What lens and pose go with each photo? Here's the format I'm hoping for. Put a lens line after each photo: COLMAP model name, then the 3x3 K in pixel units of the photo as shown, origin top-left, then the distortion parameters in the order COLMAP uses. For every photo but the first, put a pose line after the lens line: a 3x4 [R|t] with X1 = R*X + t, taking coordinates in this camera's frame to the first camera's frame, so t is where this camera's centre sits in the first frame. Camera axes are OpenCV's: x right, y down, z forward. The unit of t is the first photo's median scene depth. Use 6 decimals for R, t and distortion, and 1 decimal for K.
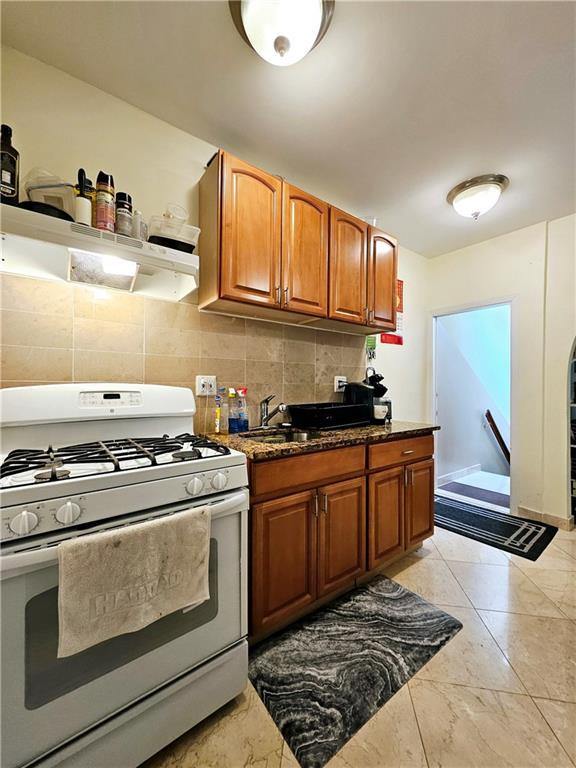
lens RADIAL K [[302.0, 0, 288.0], [0, 302.0, 384.3], [0, 0, 1]] dist [0.000385, 0.000659]
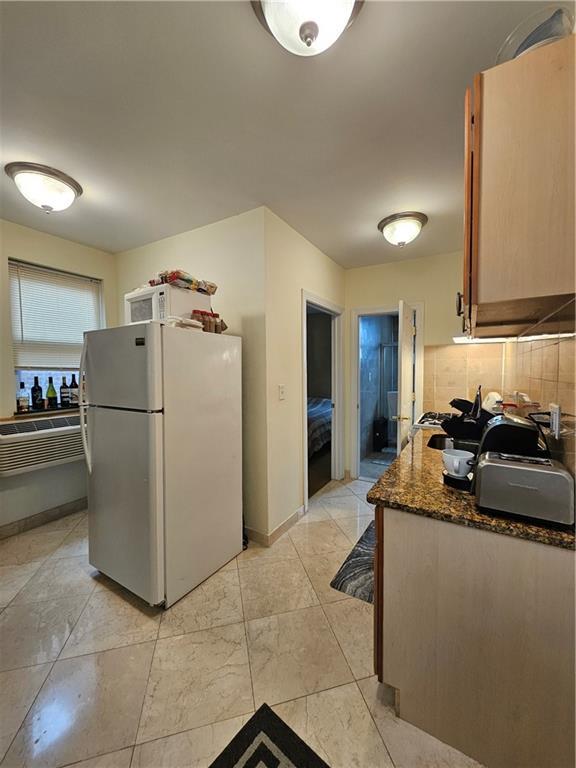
lens RADIAL K [[302.0, 0, 287.5], [0, 302.0, 382.3], [0, 0, 1]] dist [0.000385, 0.000659]
pose [[-0.926988, 0.011148, -0.374926, 1.244733], [-0.002962, 0.999310, 0.037036, -0.129620], [0.375080, 0.035443, -0.926315, 2.135848]]
